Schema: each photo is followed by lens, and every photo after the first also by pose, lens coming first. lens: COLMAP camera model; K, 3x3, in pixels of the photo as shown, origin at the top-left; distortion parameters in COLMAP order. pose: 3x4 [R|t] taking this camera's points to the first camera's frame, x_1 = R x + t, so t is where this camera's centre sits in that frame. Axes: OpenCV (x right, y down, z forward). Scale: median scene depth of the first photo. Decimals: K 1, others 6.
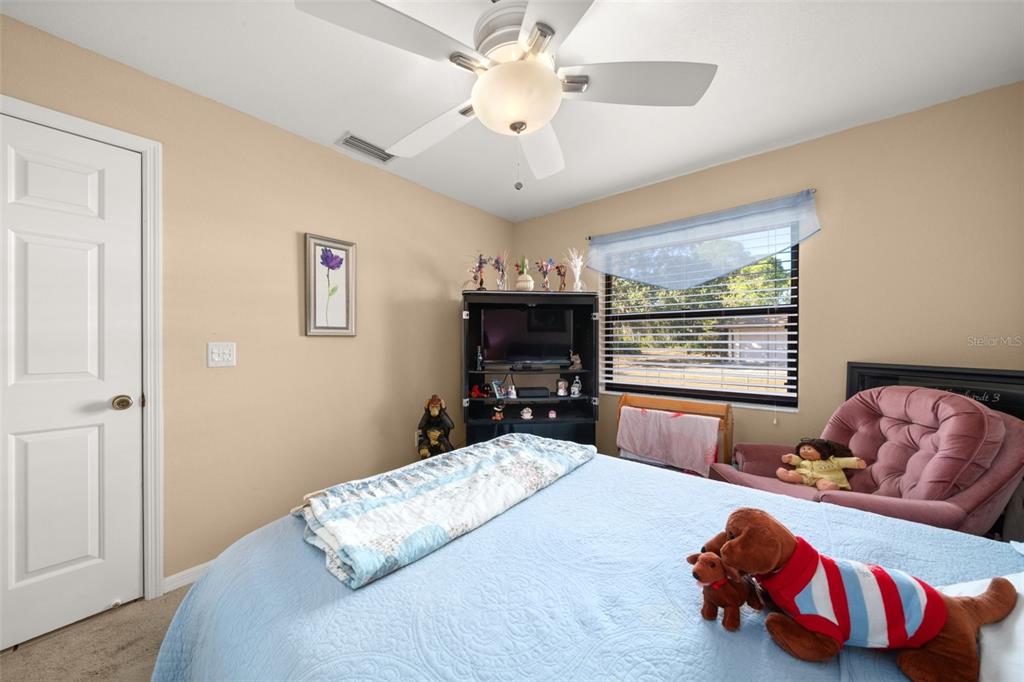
lens RADIAL K [[354.2, 0, 505.6], [0, 354.2, 340.4], [0, 0, 1]] dist [-0.005330, -0.000213]
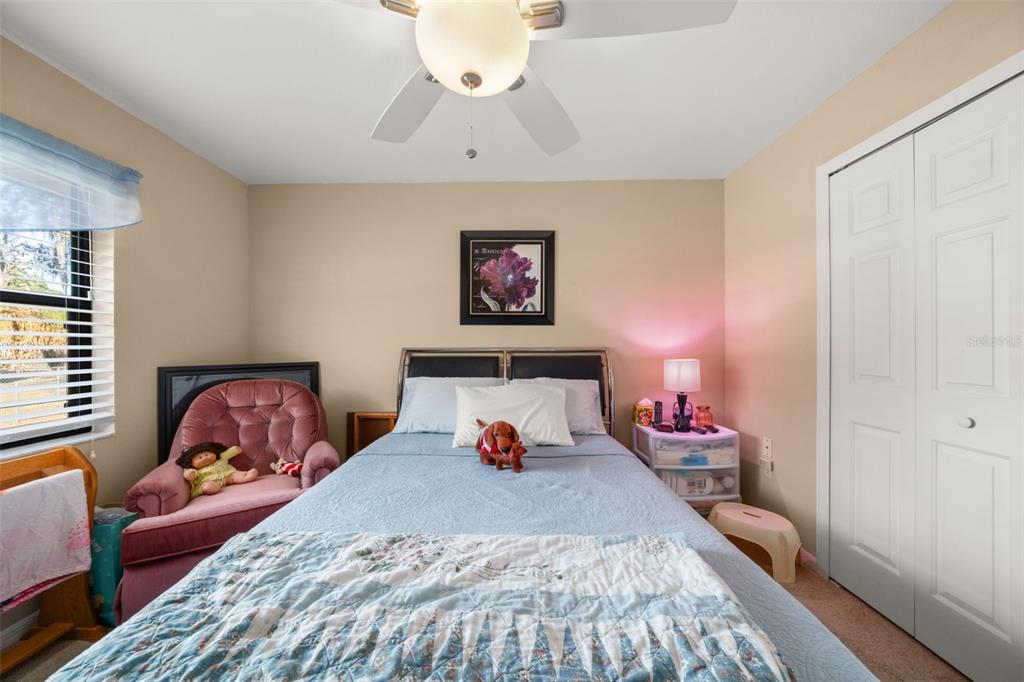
lens RADIAL K [[354.2, 0, 505.6], [0, 354.2, 340.4], [0, 0, 1]] dist [-0.005330, -0.000213]
pose [[-0.638849, 0.010531, 0.769260, -0.460391], [0.006231, 0.999944, -0.008515, 0.003750], [-0.769307, -0.000647, -0.638879, 1.071392]]
